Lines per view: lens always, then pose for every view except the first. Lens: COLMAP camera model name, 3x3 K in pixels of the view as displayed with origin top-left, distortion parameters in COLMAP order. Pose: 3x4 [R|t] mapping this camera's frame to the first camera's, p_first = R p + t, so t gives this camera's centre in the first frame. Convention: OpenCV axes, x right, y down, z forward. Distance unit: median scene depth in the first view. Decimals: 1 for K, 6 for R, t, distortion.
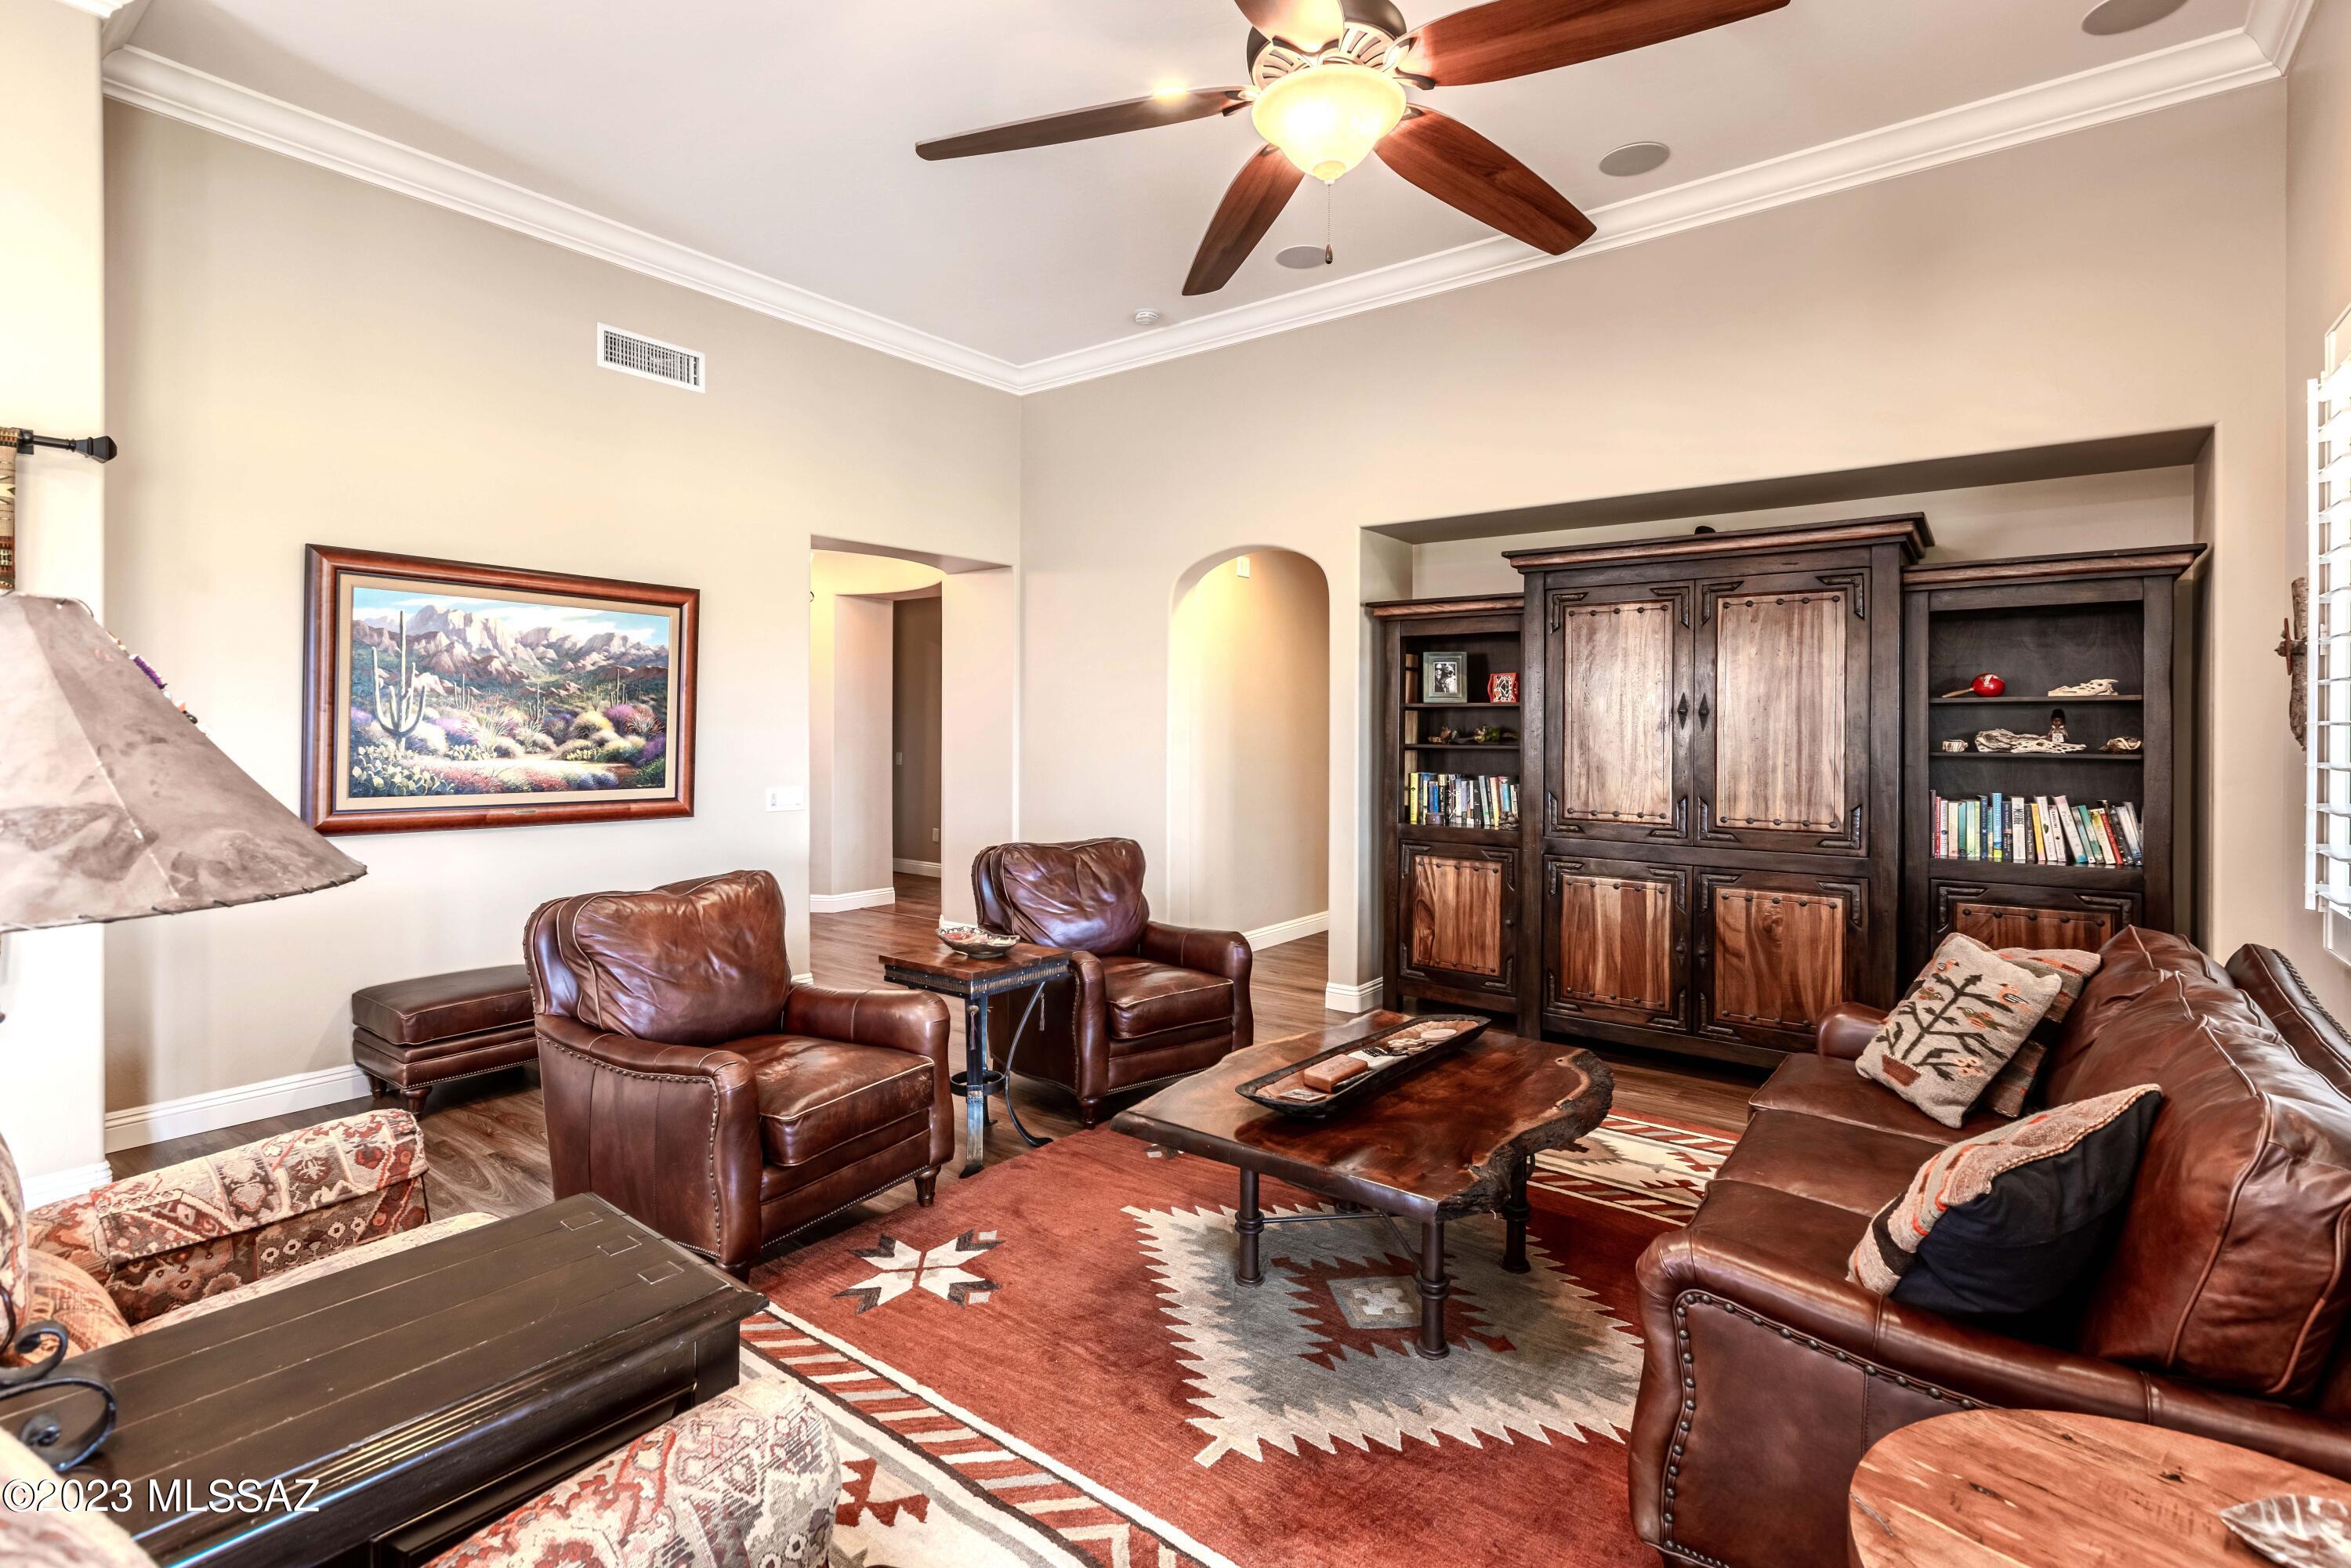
lens RADIAL K [[1104.5, 0, 1205.8], [0, 1104.5, 720.5], [0, 0, 1]] dist [0.008740, -0.002340]
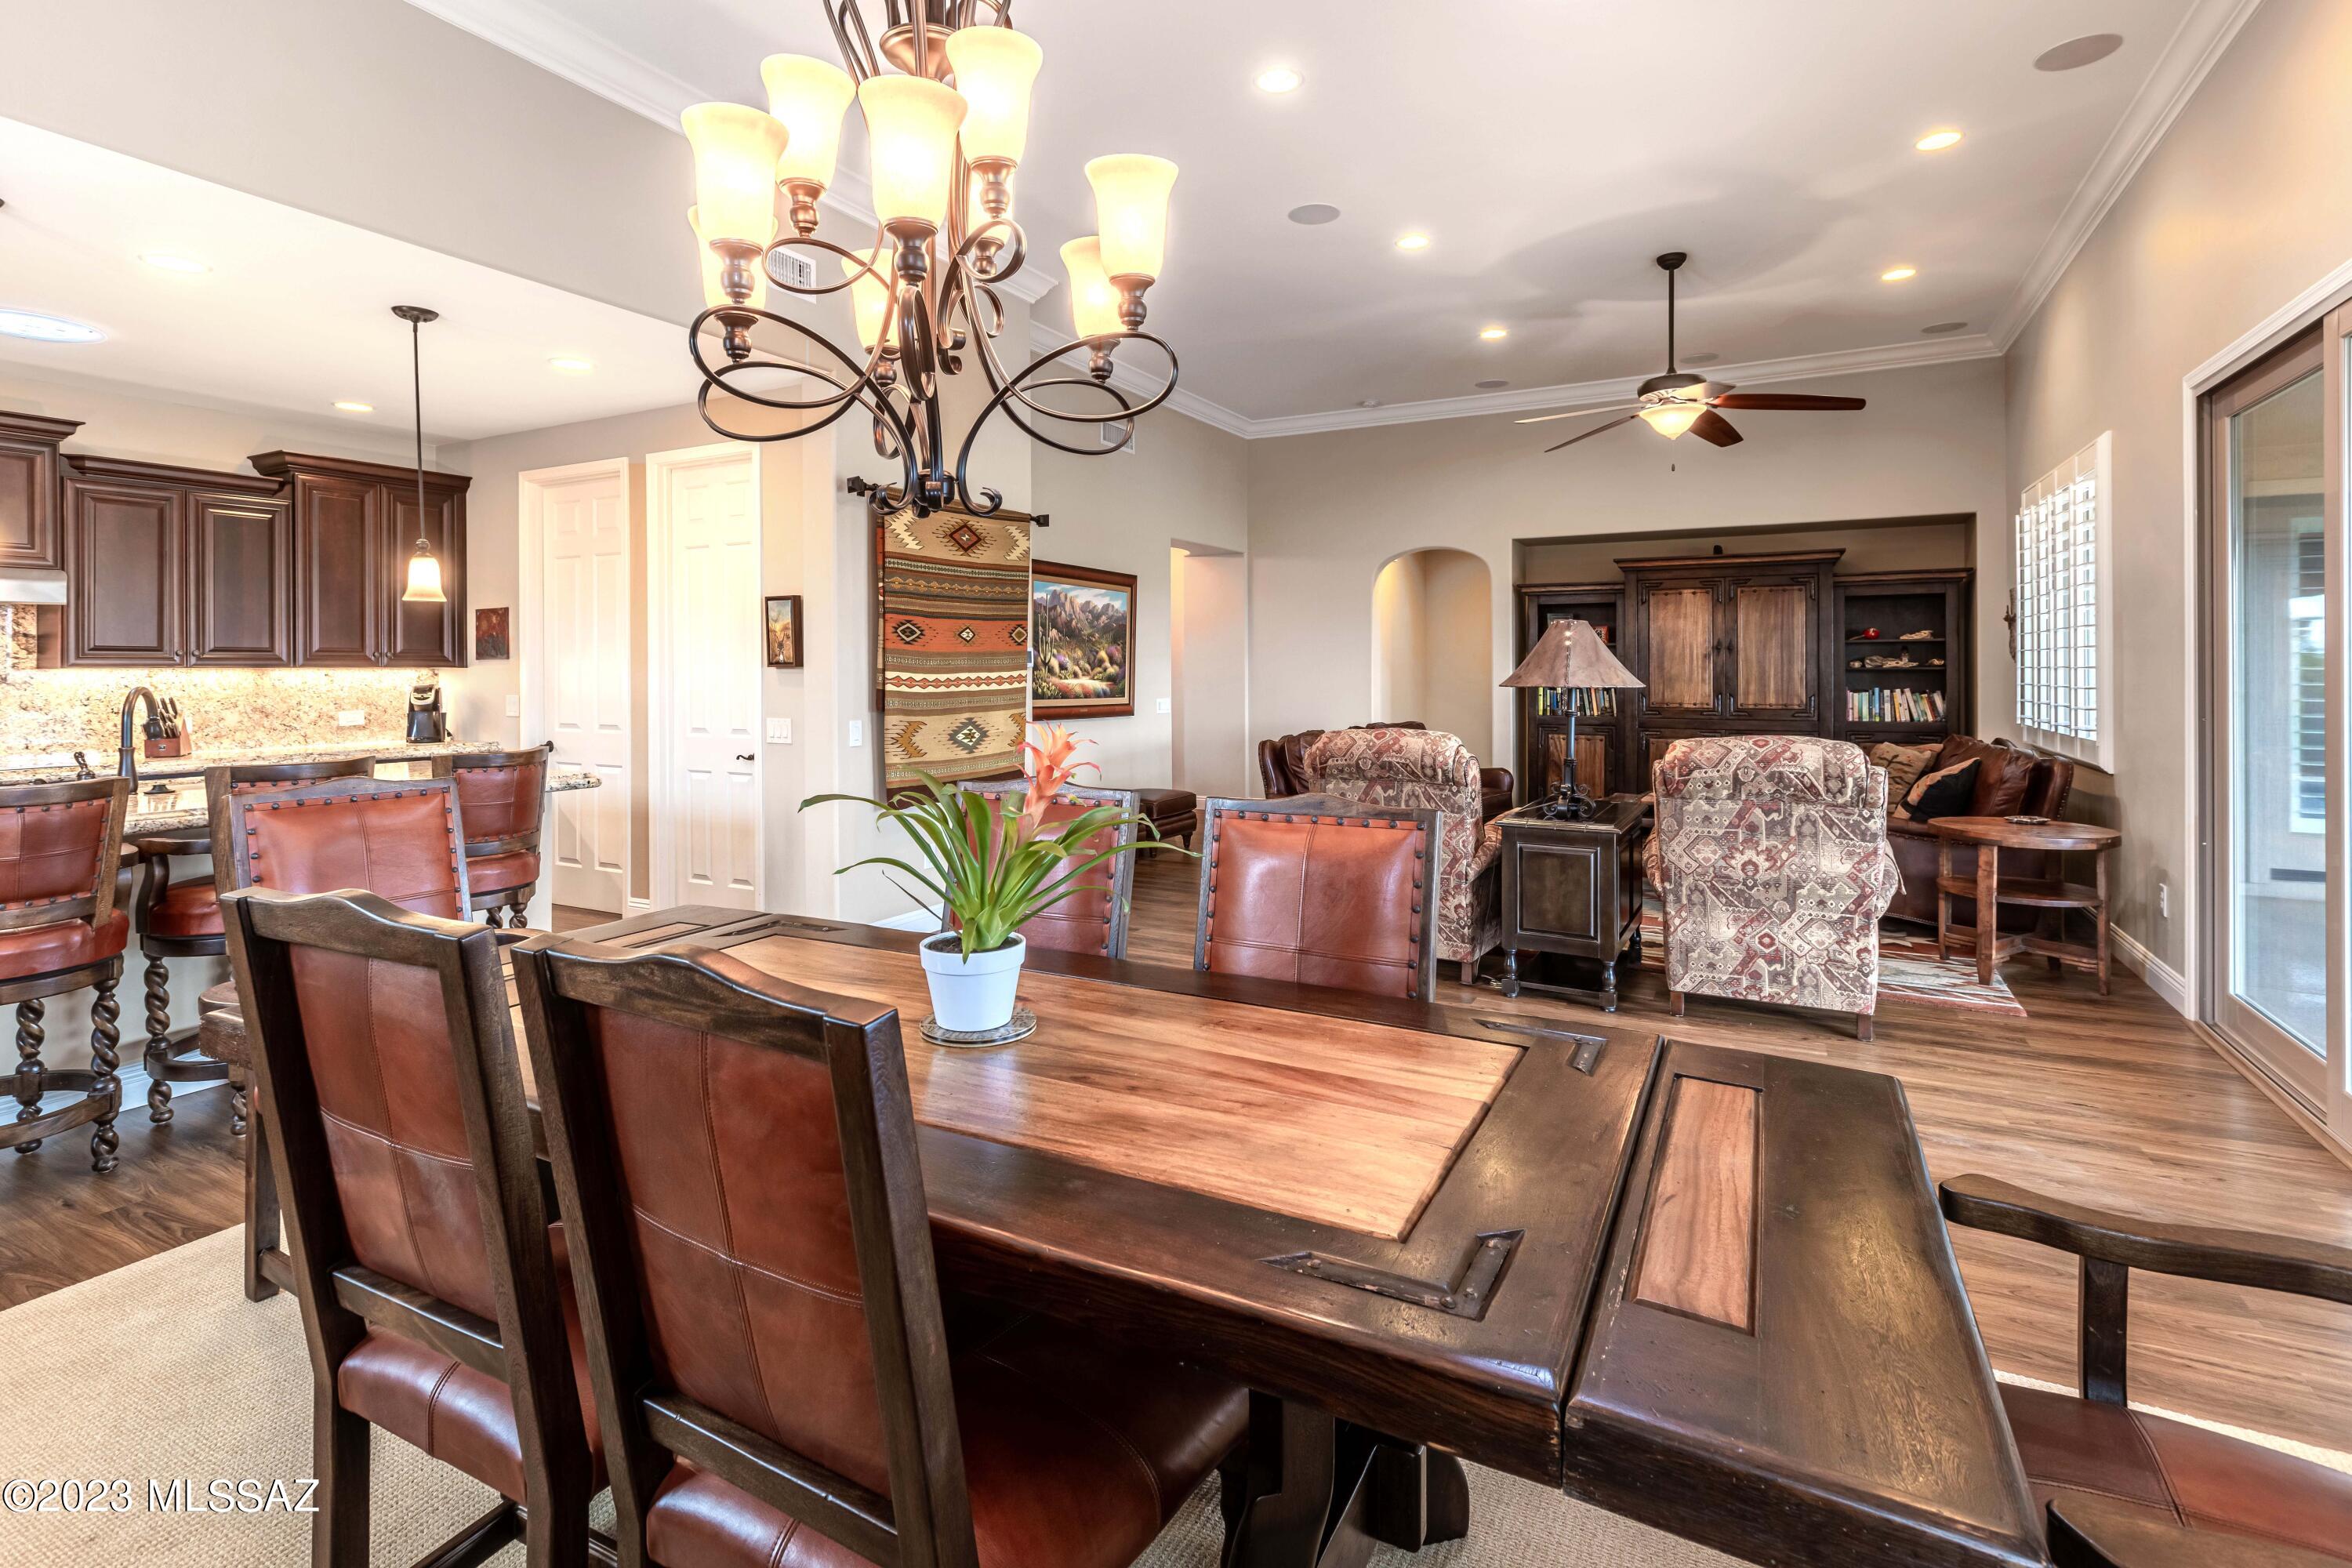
lens RADIAL K [[1105.0, 0, 1173.3], [0, 1105.0, 658.9], [0, 0, 1]] dist [0.008740, -0.002340]
pose [[0.990782, -0.005873, 0.135338, -0.749820], [0.006143, 0.999980, -0.001582, 0.008310], [-0.135326, 0.002399, 0.990798, -0.743657]]
